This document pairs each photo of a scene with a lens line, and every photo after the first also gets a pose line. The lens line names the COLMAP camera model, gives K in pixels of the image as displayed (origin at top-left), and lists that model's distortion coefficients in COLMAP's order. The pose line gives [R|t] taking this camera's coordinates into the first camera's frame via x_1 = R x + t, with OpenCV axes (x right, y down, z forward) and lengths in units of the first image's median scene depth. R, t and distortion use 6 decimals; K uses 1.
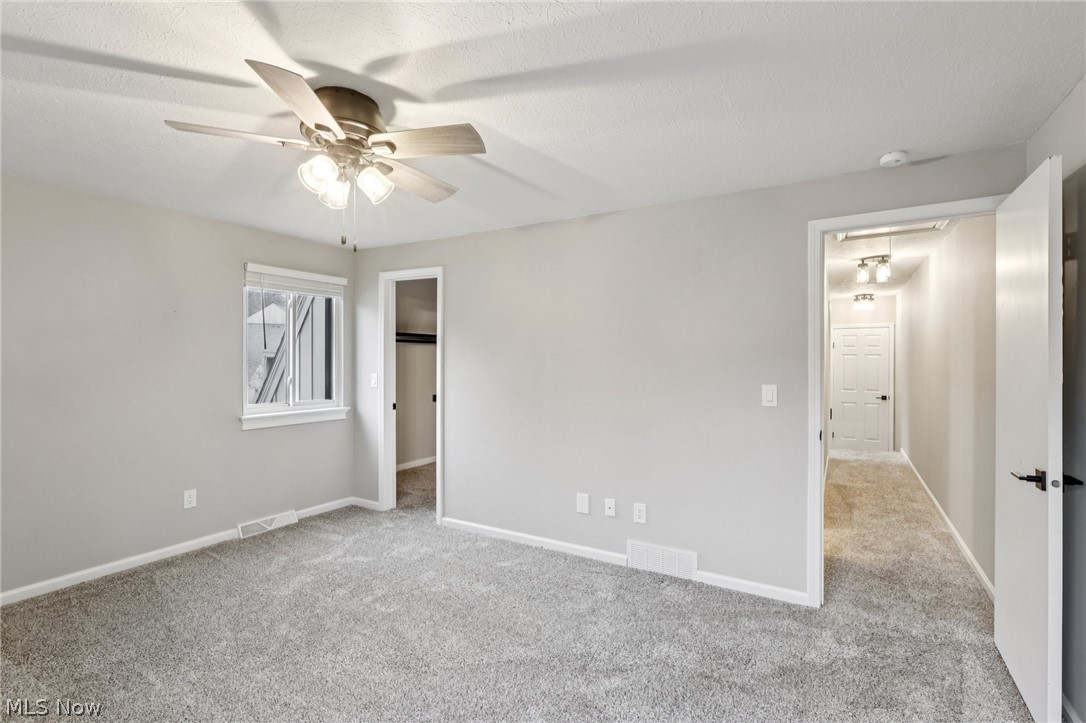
lens RADIAL K [[506.8, 0, 534.2], [0, 506.8, 359.2], [0, 0, 1]] dist [-0.002238, 0.001895]
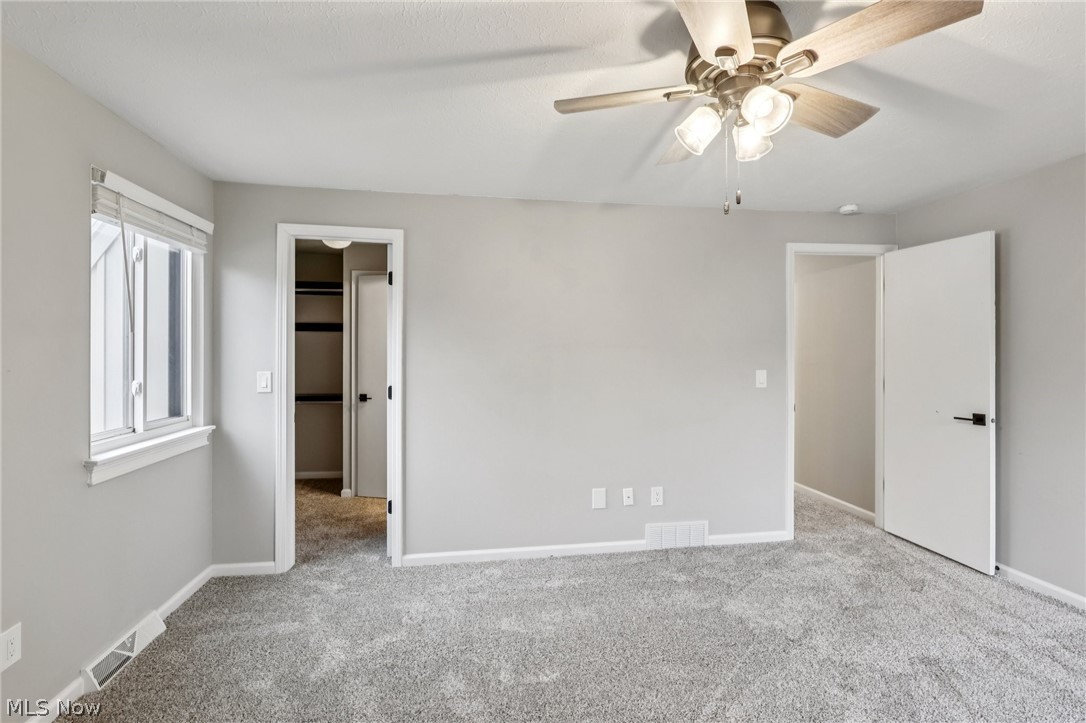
lens RADIAL K [[506.8, 0, 538.4], [0, 506.8, 351.2], [0, 0, 1]] dist [-0.002238, 0.001895]
pose [[0.765929, -0.000231, 0.642925, -0.622196], [0.002311, 0.999994, -0.002394, 0.004894], [-0.642921, 0.003319, 0.765926, 0.333934]]
